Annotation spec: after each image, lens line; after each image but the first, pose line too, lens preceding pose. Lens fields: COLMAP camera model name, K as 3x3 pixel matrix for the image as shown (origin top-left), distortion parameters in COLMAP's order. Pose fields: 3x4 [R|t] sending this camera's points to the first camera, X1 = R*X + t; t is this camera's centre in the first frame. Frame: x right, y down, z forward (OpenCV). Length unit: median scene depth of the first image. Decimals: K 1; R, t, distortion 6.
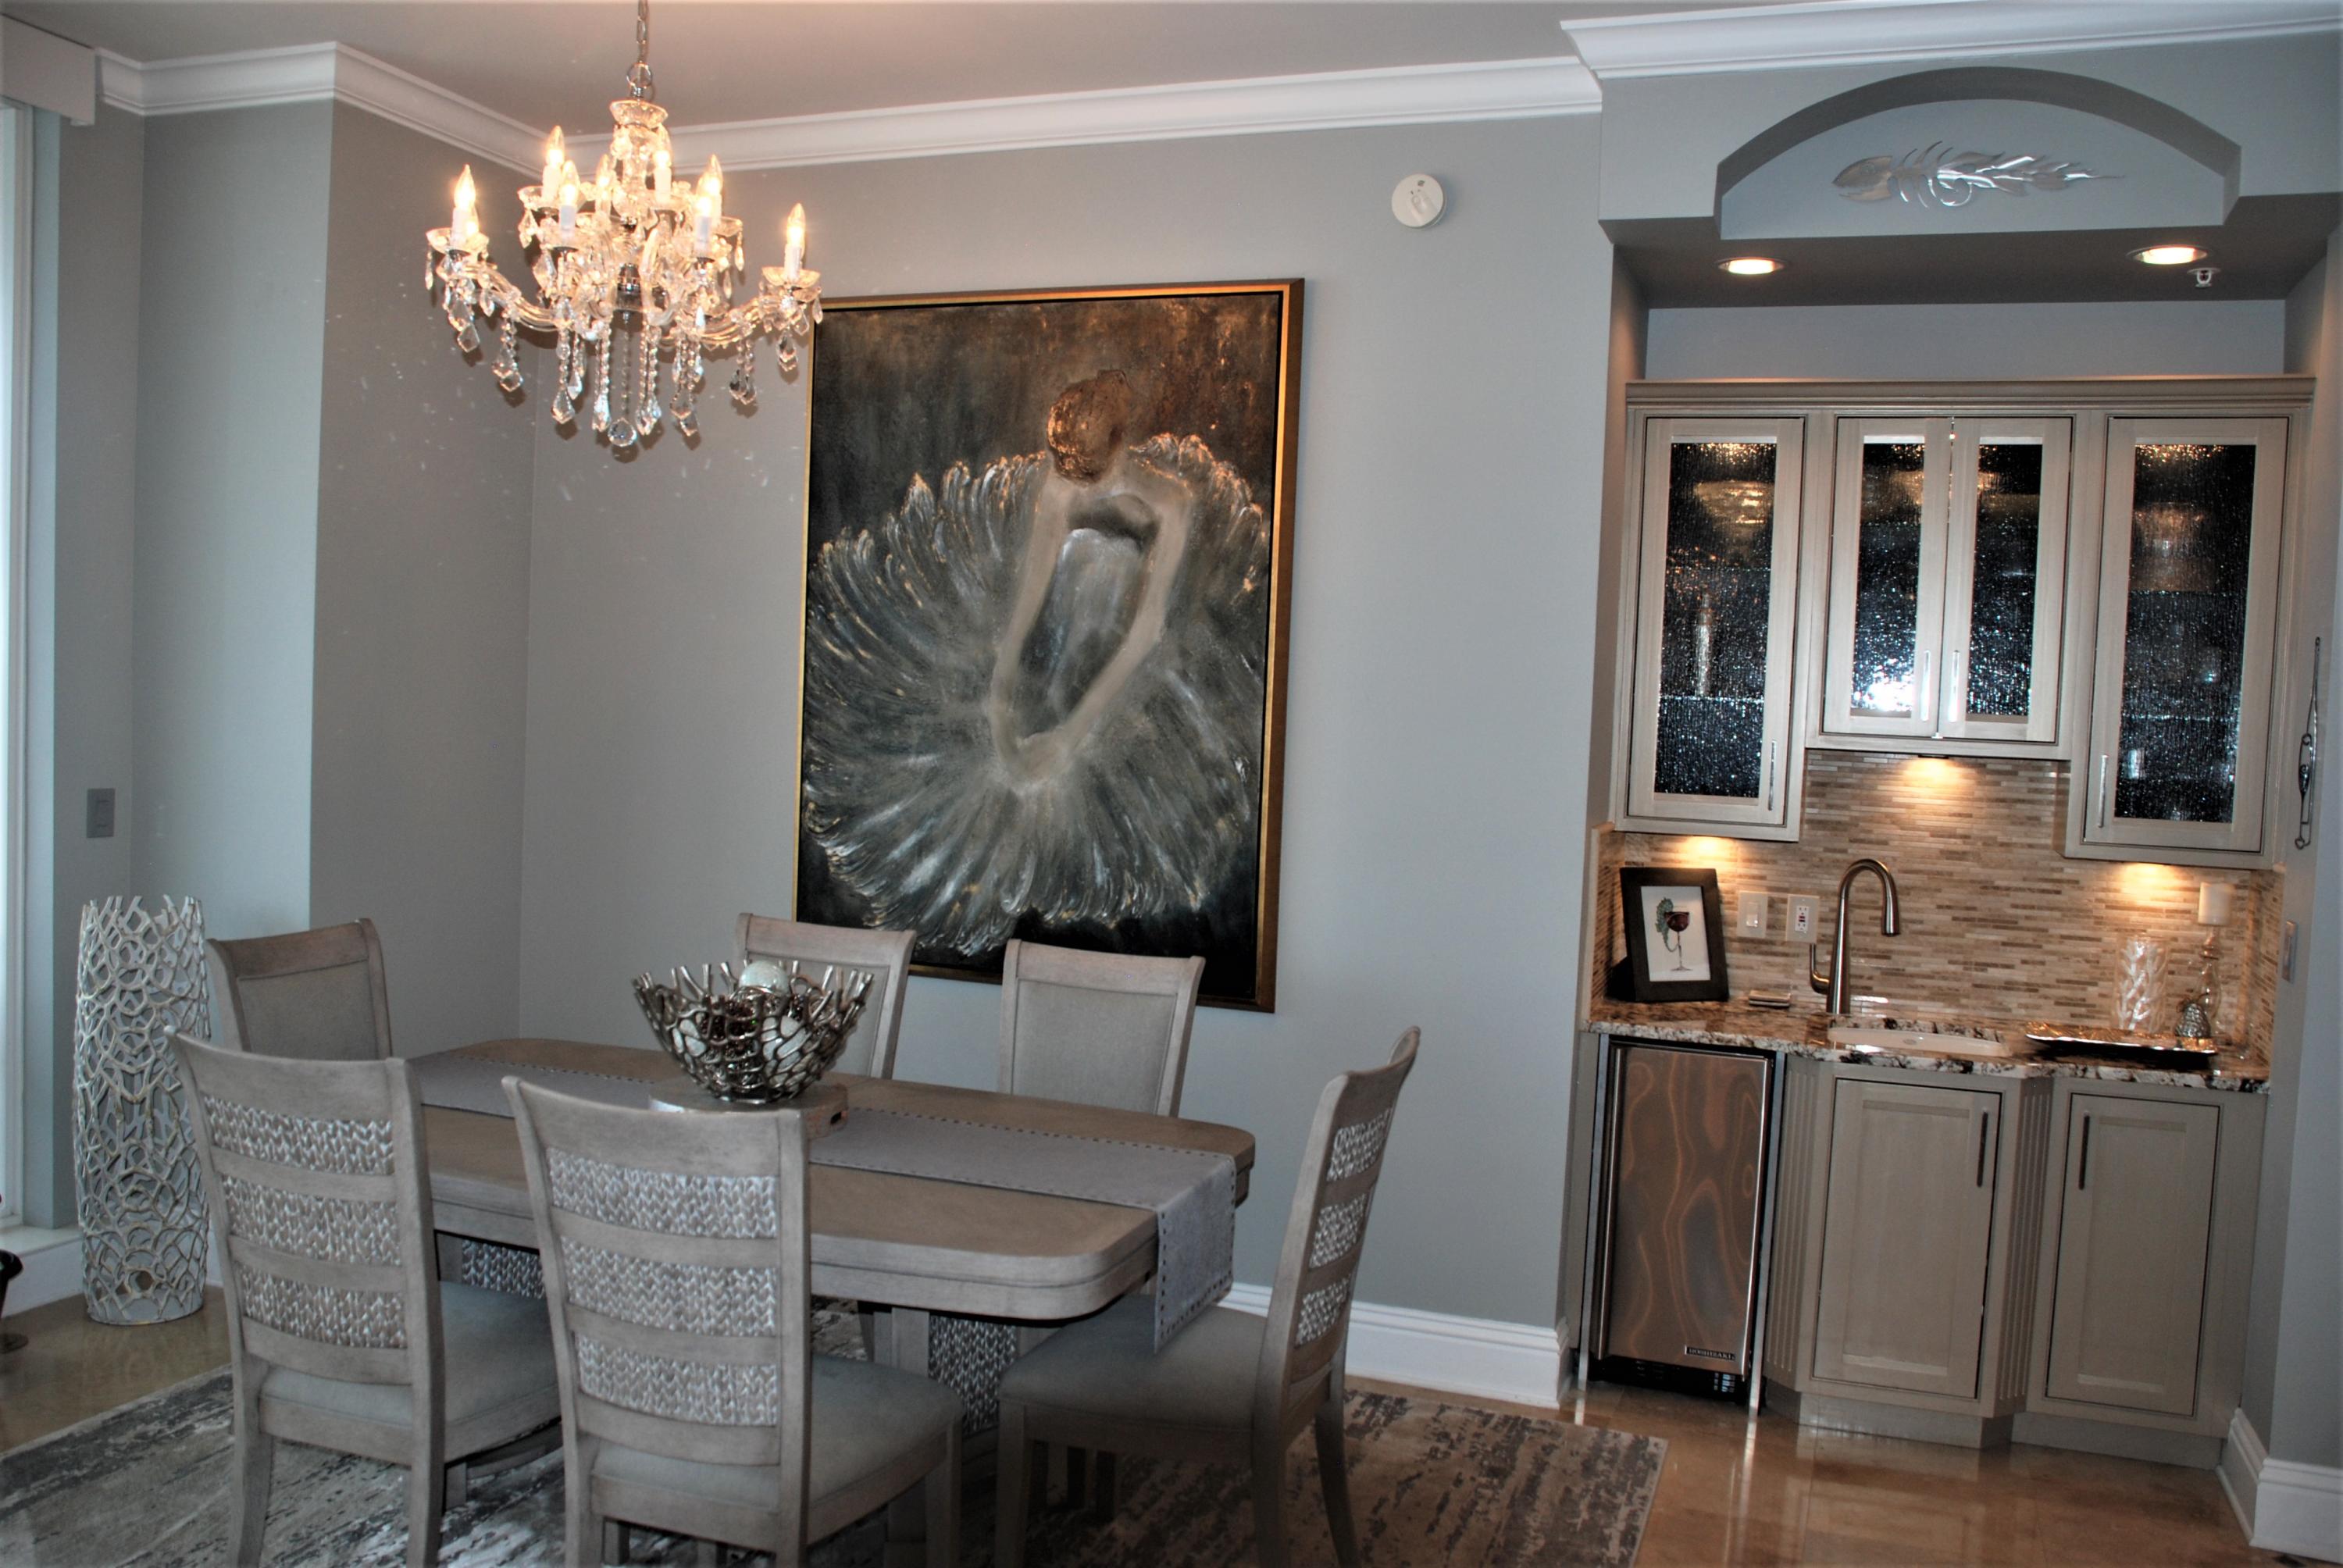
lens RADIAL K [[1954.1, 0, 1184.4], [0, 1954.1, 823.2], [0, 0, 1]] dist [-0.135234, 0.132835]
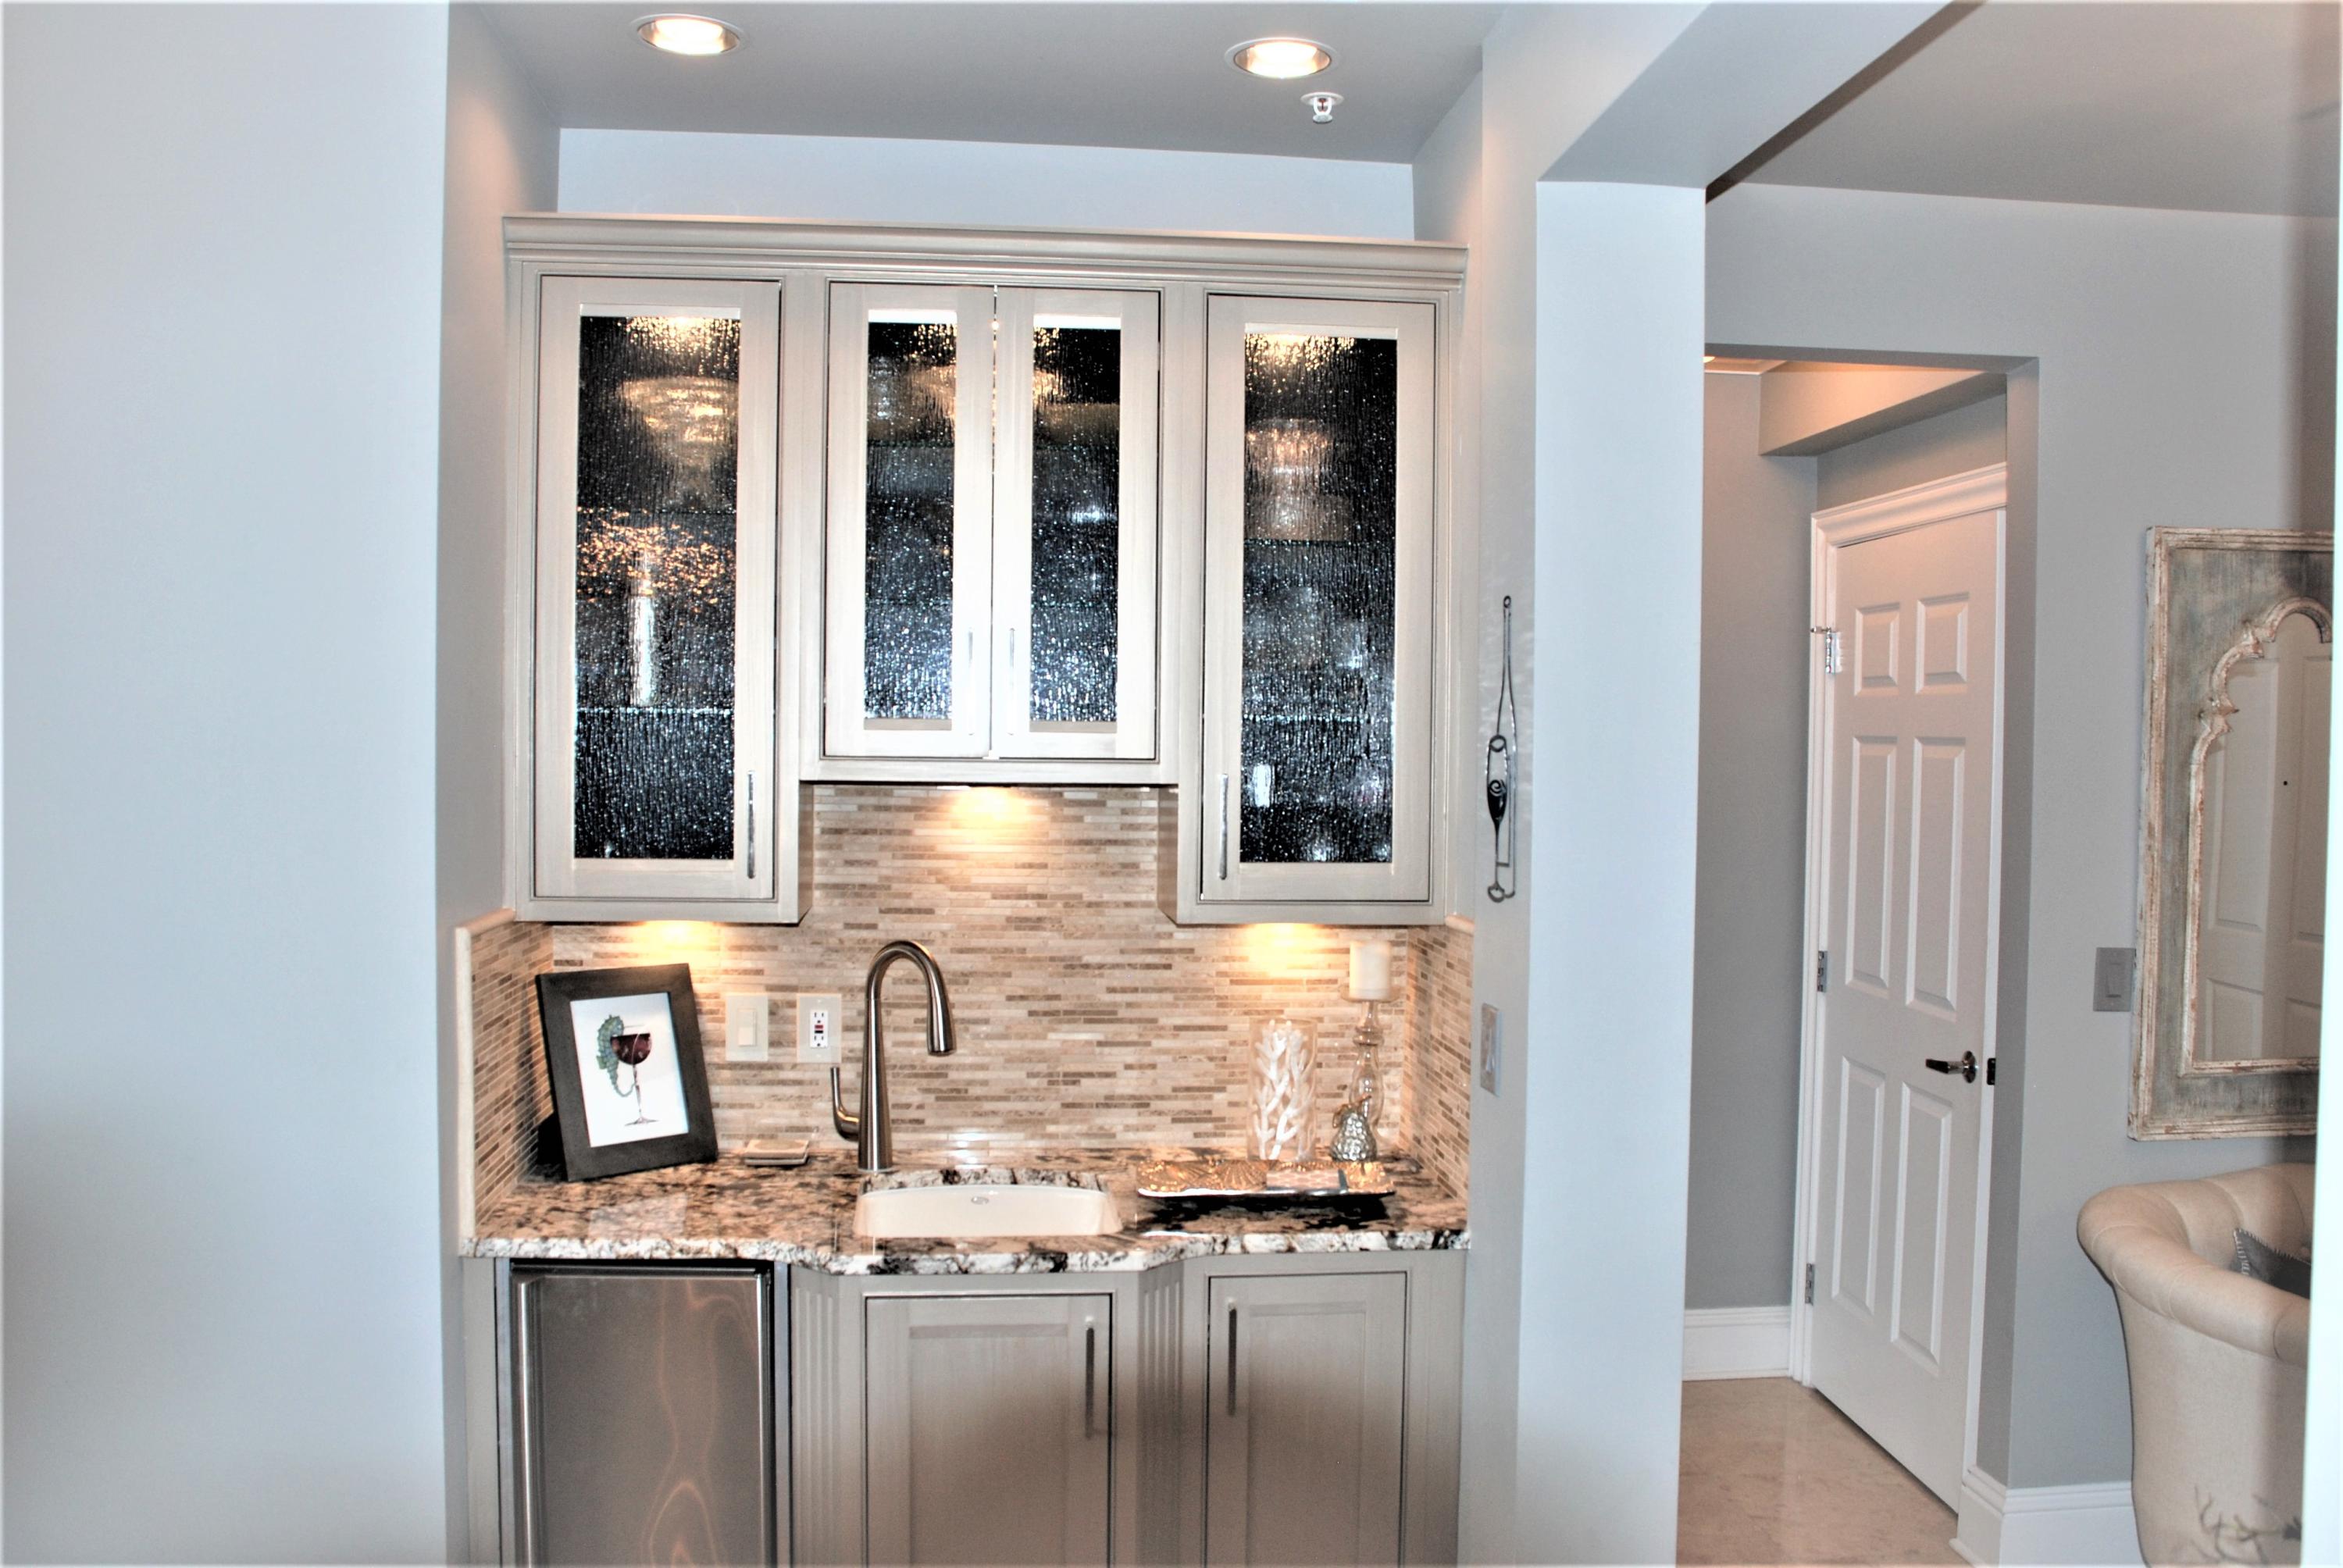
lens RADIAL K [[1954.1, 0, 1184.4], [0, 1954.1, 823.2], [0, 0, 1]] dist [-0.135234, 0.132835]
pose [[0.897945, -0.046407, 0.437654, 0.140491], [0.051370, 0.998680, 0.000499, -0.017141], [-0.437099, 0.022035, 0.899143, 0.327070]]
